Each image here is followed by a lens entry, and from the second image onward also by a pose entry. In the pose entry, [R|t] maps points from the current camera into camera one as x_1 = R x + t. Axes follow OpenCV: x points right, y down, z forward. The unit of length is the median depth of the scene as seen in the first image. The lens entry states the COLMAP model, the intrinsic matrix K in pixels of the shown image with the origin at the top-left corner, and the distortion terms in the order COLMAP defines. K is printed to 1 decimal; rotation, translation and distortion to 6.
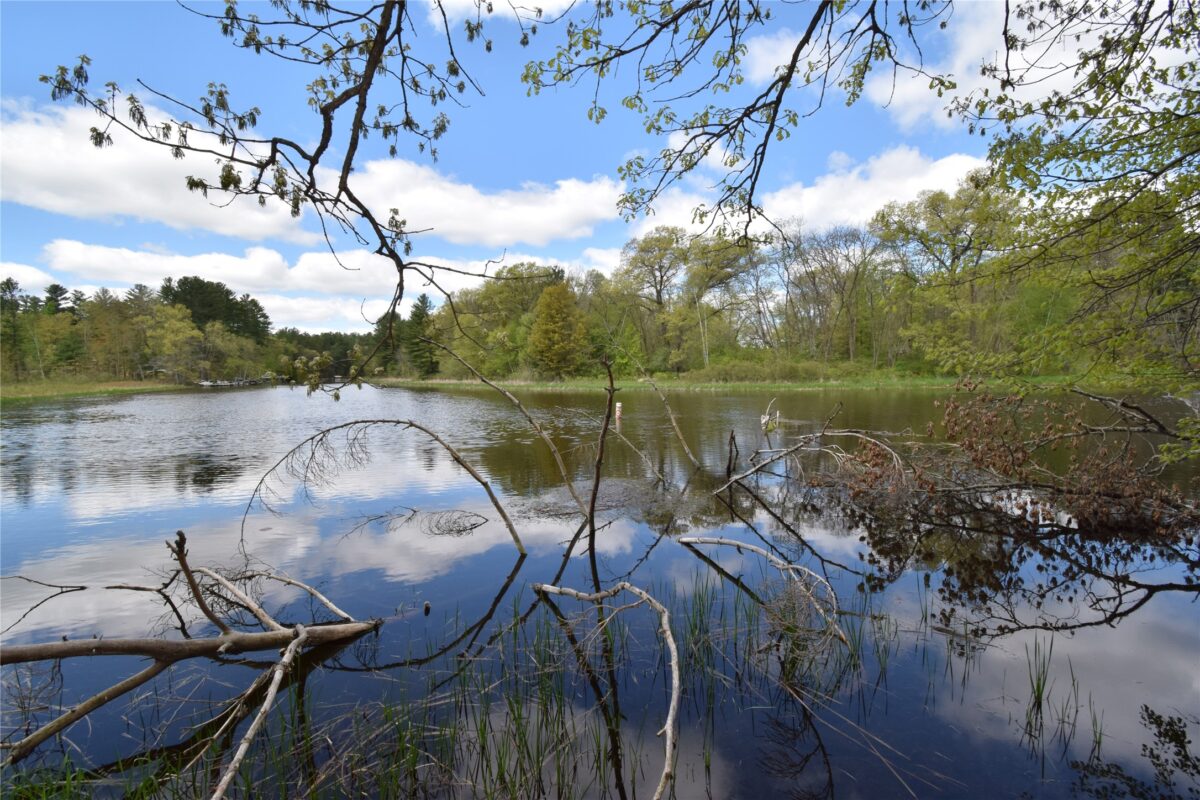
lens RADIAL K [[529.5, 0, 600.5], [0, 529.5, 399.6], [0, 0, 1]] dist [0.026810, -0.030174]
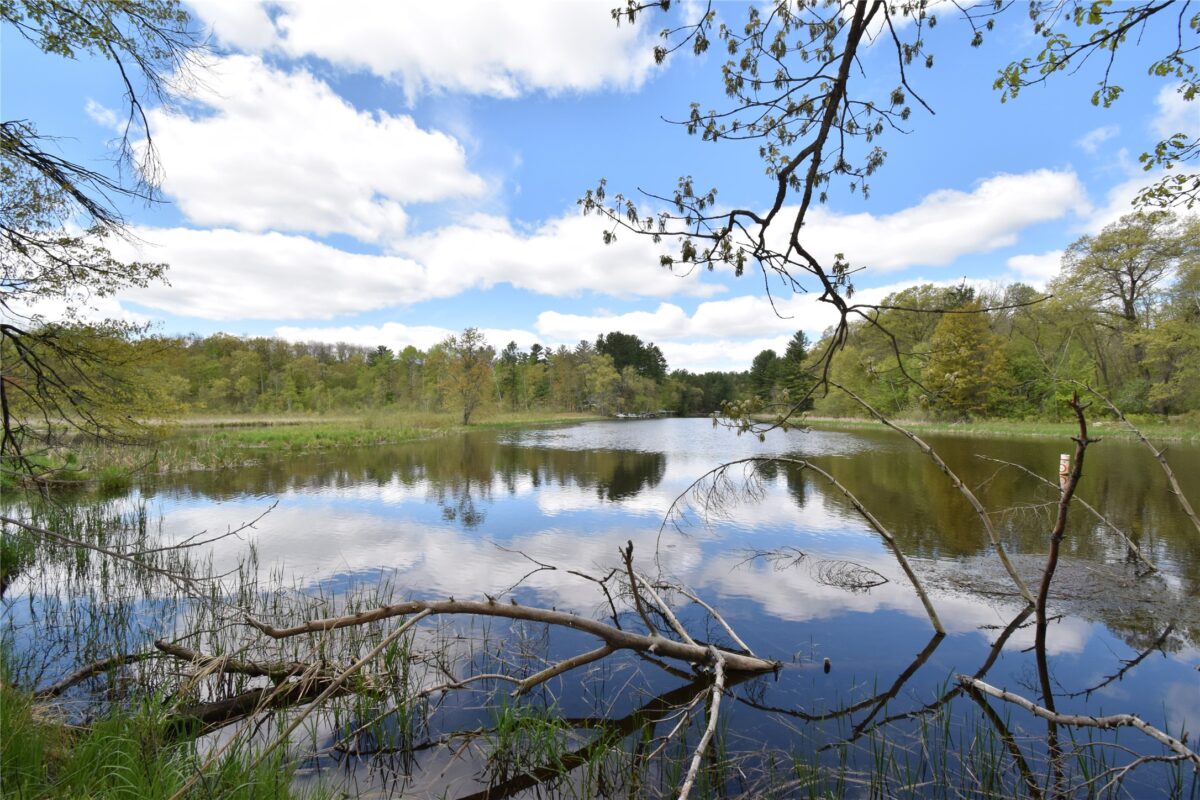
lens RADIAL K [[529.5, 0, 600.5], [0, 529.5, 399.6], [0, 0, 1]] dist [0.026810, -0.030174]
pose [[0.780387, 0.002945, -0.625290, -0.035882], [-0.045962, 0.997554, -0.052664, -0.004824], [0.623606, 0.069838, 0.778613, -0.009500]]
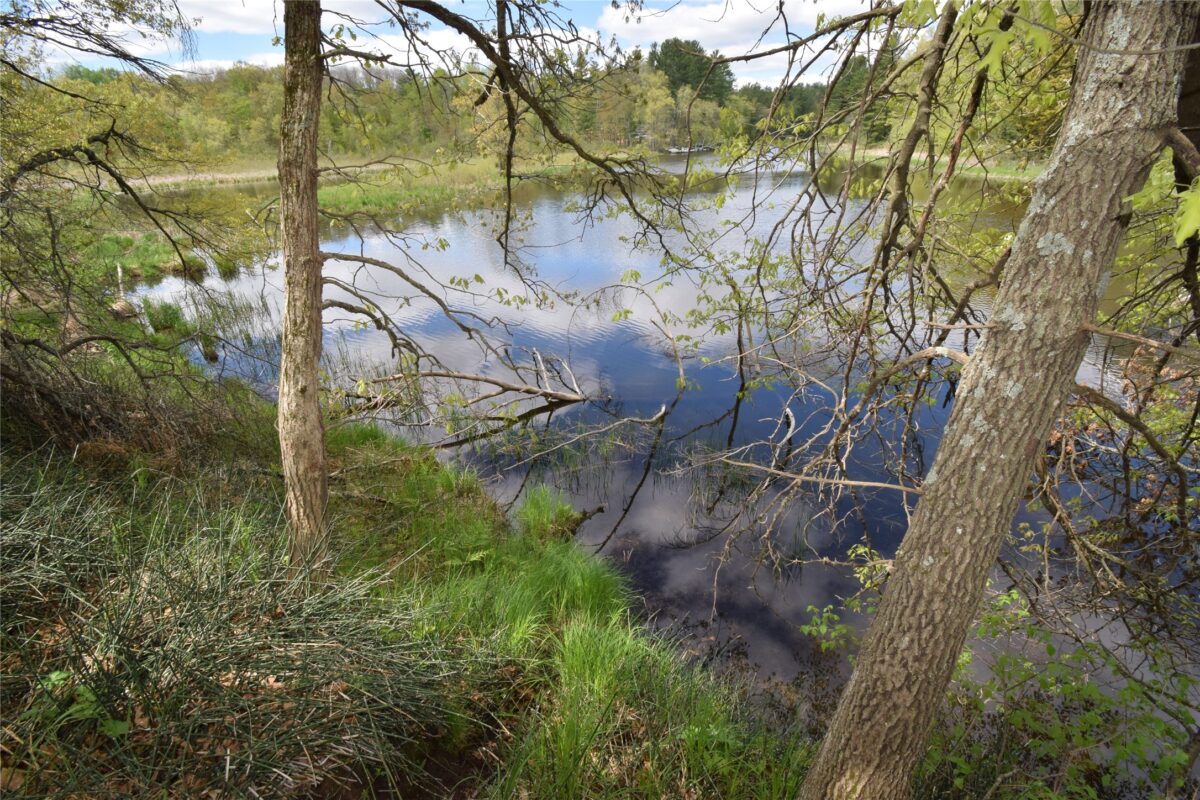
lens RADIAL K [[529.5, 0, 600.5], [0, 529.5, 399.6], [0, 0, 1]] dist [0.026810, -0.030174]
pose [[0.714967, 0.305575, -0.628845, 0.641216], [-0.023604, 0.909468, 0.415103, -0.309485], [0.698760, -0.281942, 0.657452, -0.250070]]
